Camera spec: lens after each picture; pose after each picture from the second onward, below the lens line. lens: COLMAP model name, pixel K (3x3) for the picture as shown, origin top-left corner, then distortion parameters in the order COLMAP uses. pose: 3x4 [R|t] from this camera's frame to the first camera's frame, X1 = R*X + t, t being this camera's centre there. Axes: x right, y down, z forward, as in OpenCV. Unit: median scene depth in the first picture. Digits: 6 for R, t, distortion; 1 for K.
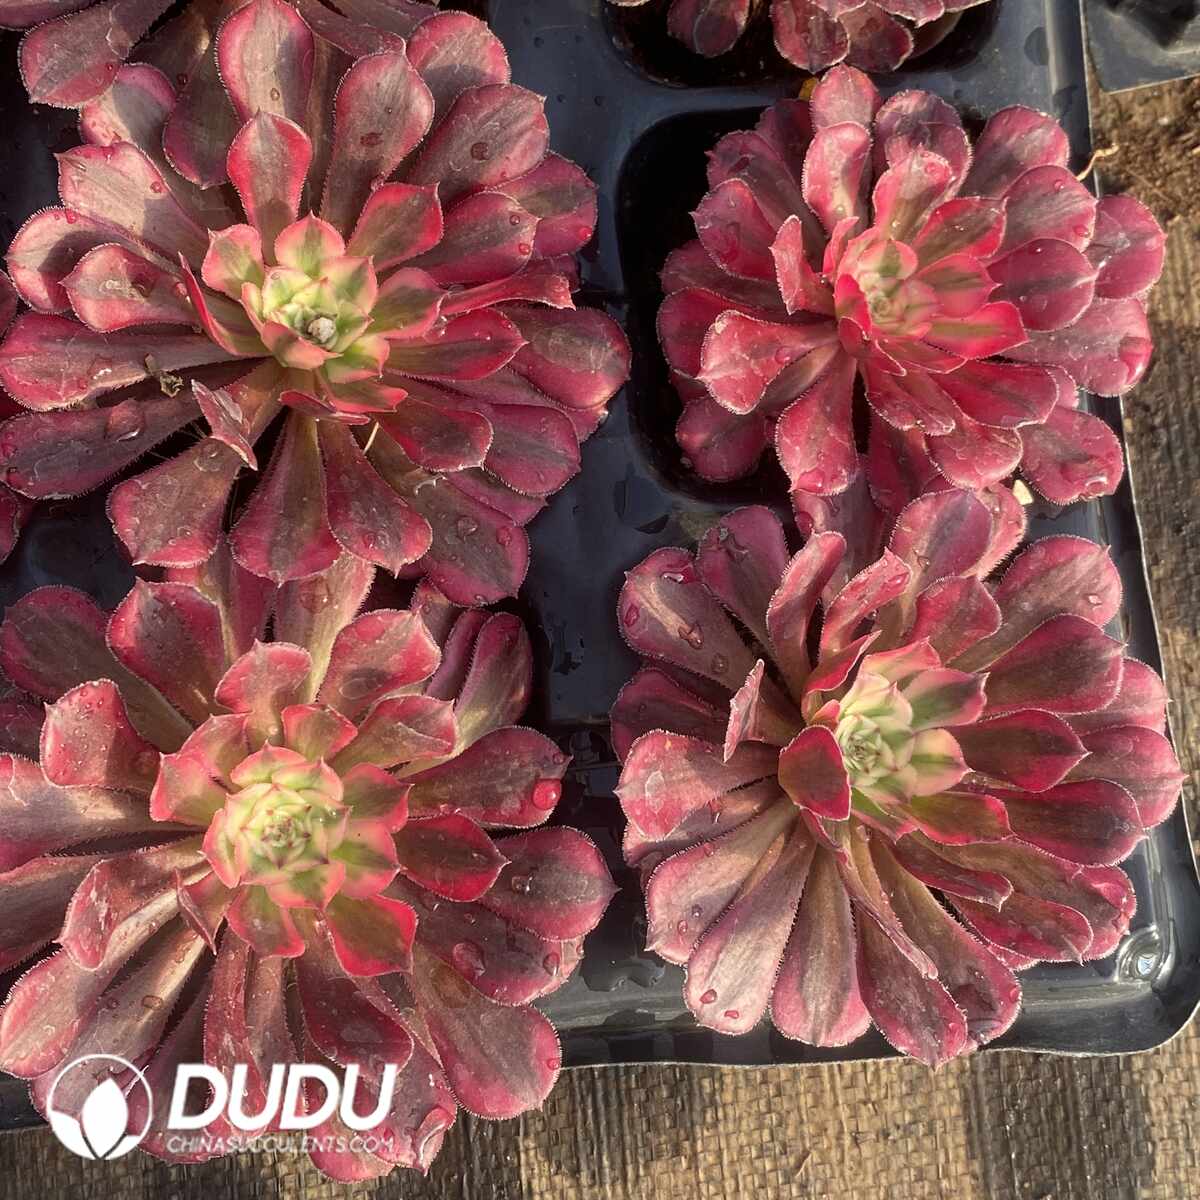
lens RADIAL K [[1902.4, 0, 590.9], [0, 1902.4, 572.3], [0, 0, 1]] dist [0.193233, -0.798471]
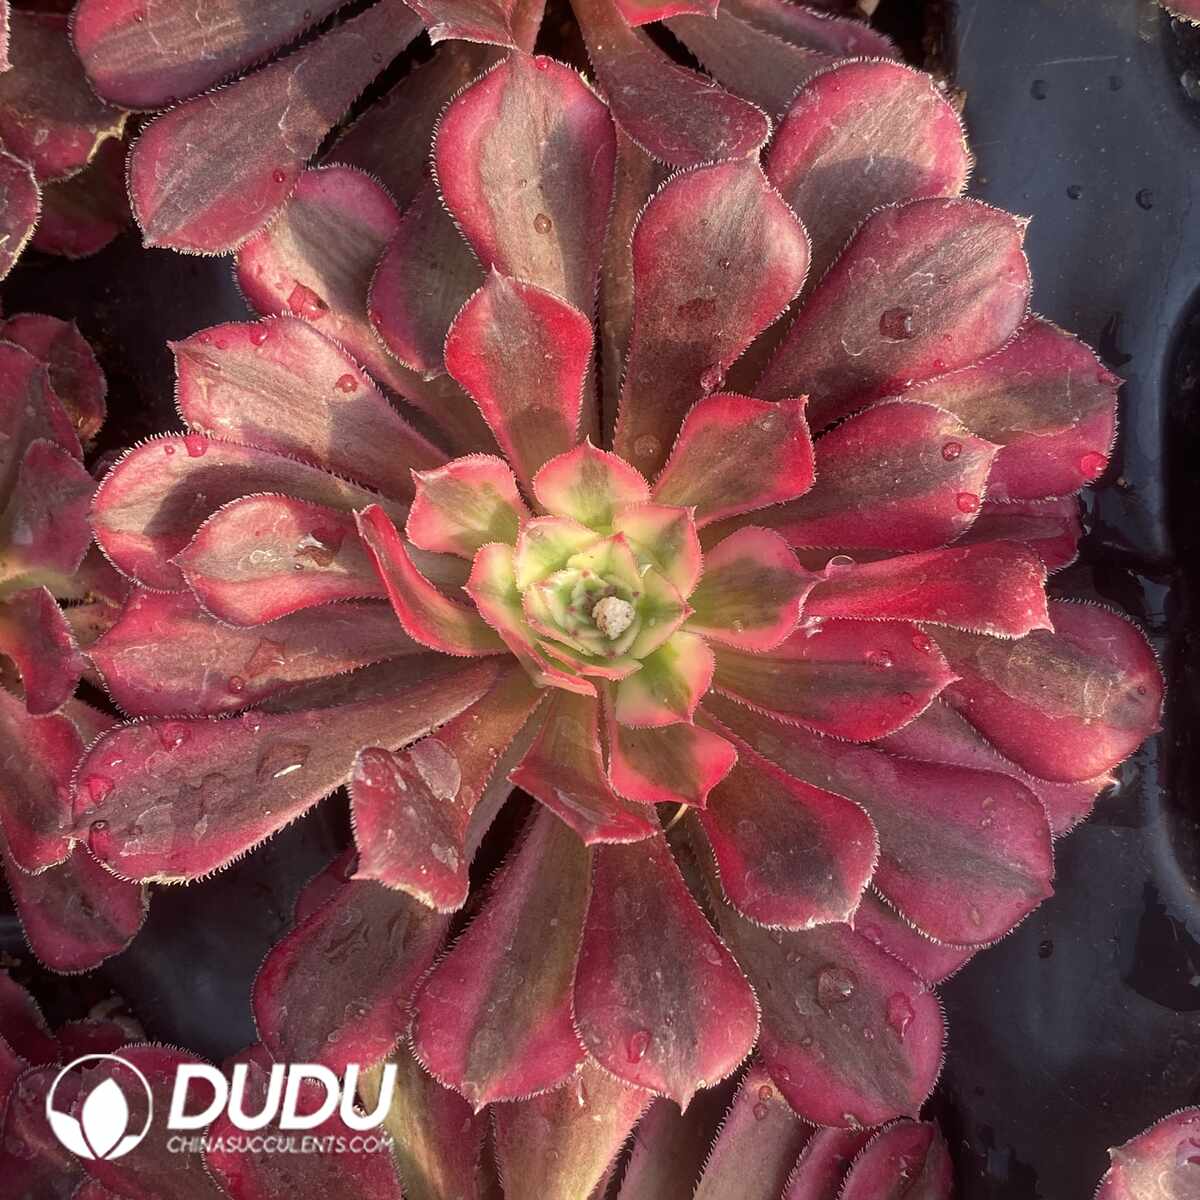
lens RADIAL K [[1902.4, 0, 590.9], [0, 1902.4, 572.3], [0, 0, 1]] dist [0.193233, -0.798471]
pose [[0.945208, 0.072918, -0.318220, 0.039222], [-0.036654, 0.992277, 0.118499, -0.211504], [0.324404, -0.100342, 0.940582, 0.450734]]
